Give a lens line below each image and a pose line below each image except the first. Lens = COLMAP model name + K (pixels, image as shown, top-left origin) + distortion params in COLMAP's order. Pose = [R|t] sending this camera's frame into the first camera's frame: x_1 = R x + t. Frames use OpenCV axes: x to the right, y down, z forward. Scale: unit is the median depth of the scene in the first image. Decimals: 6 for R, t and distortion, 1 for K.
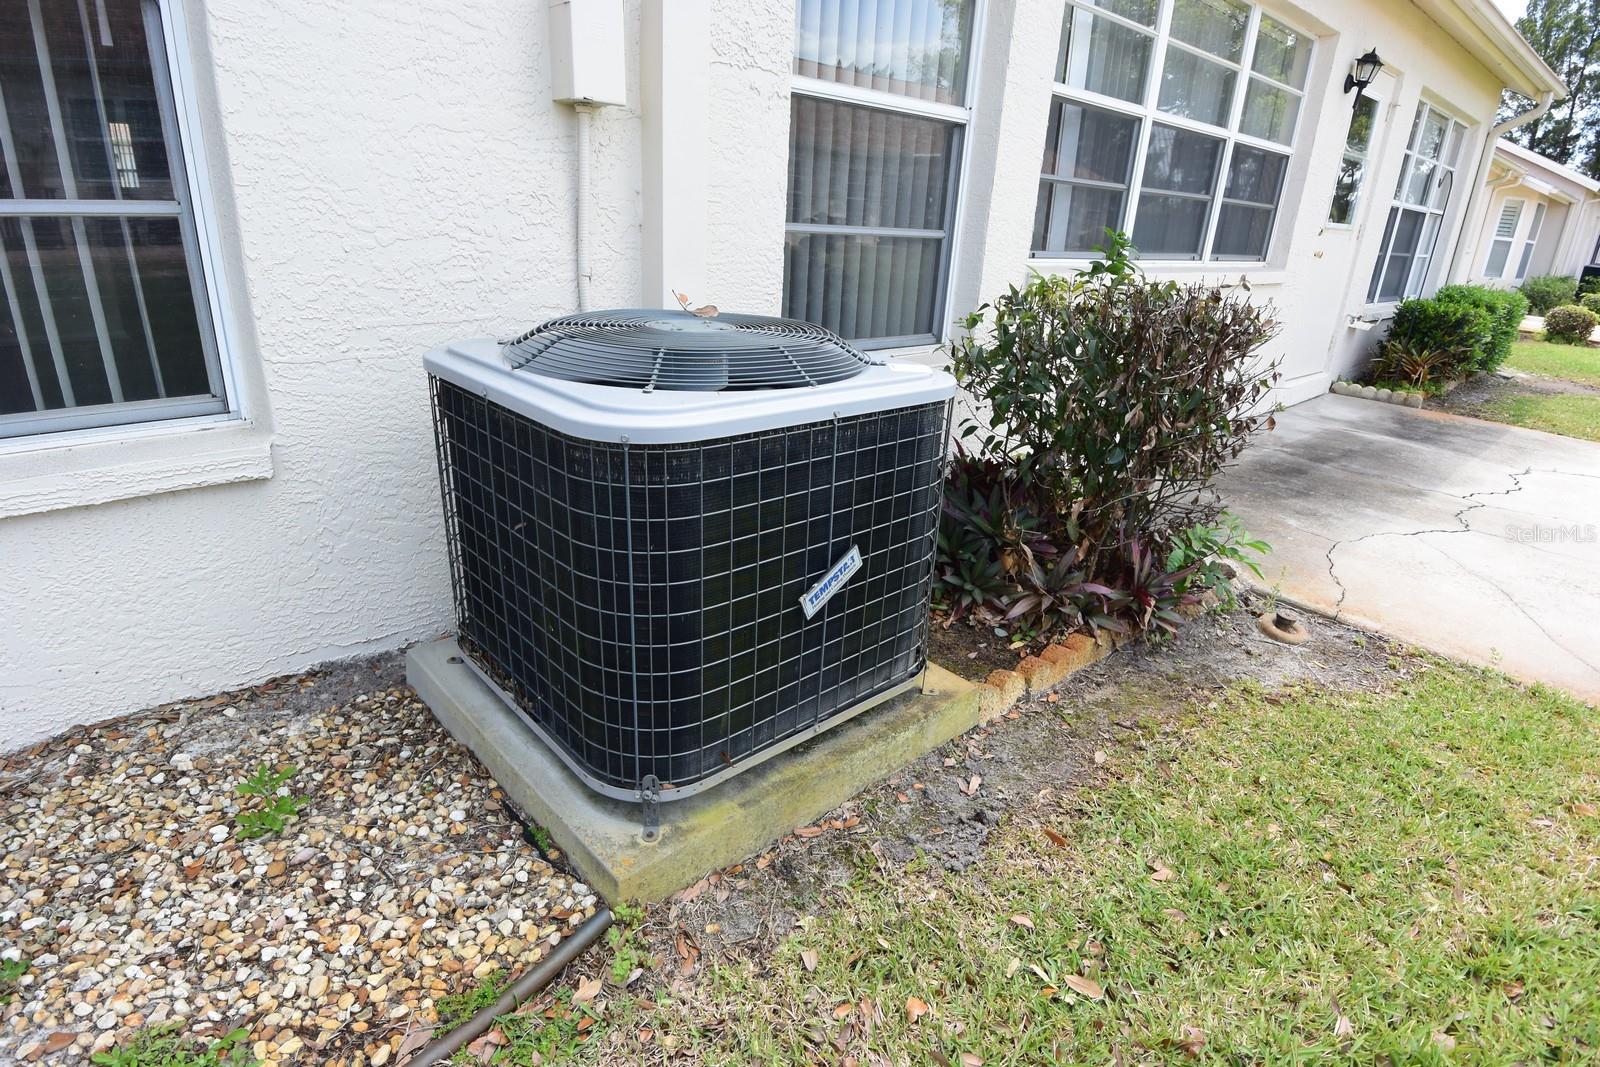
lens RADIAL K [[852.6, 0, 800.0], [0, 852.6, 533.5], [0, 0, 1]] dist [0.001160, -0.025800]
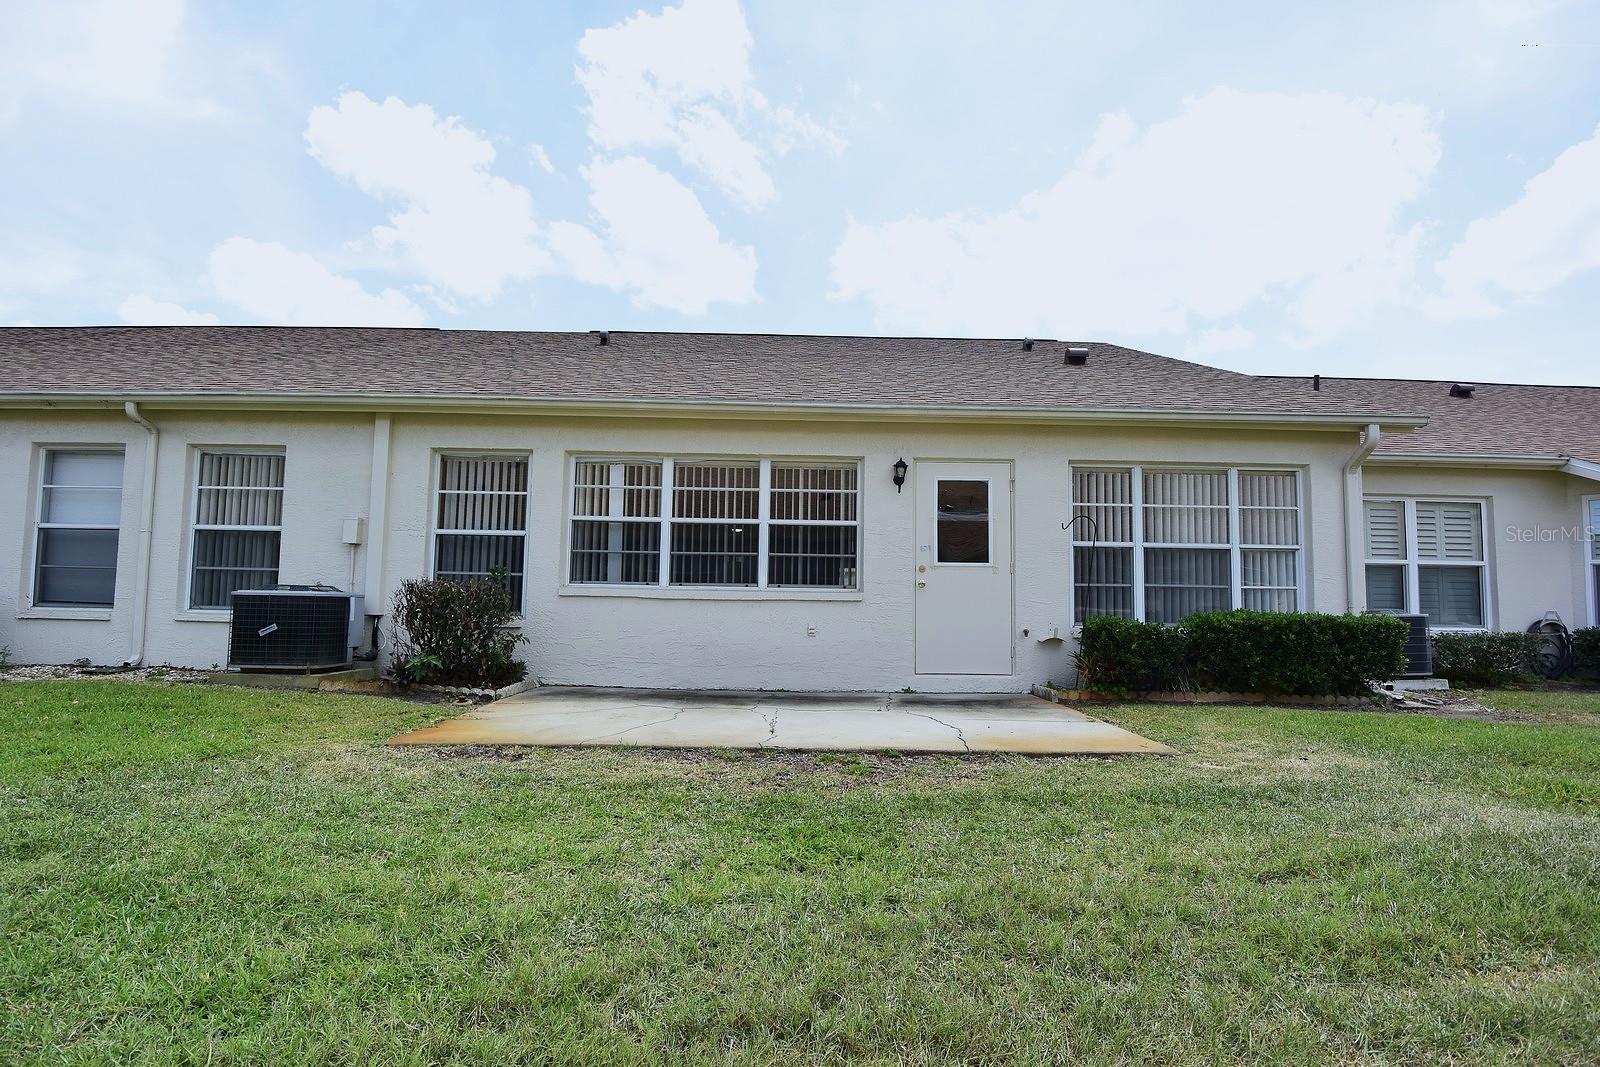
lens RADIAL K [[852.6, 0, 800.0], [0, 852.6, 533.5], [0, 0, 1]] dist [0.001160, -0.025800]
pose [[0.731616, -0.105240, -0.673545, 5.402610], [-0.221187, 0.897917, -0.380554, 0.712868], [0.644837, 0.427399, 0.633653, -0.321482]]
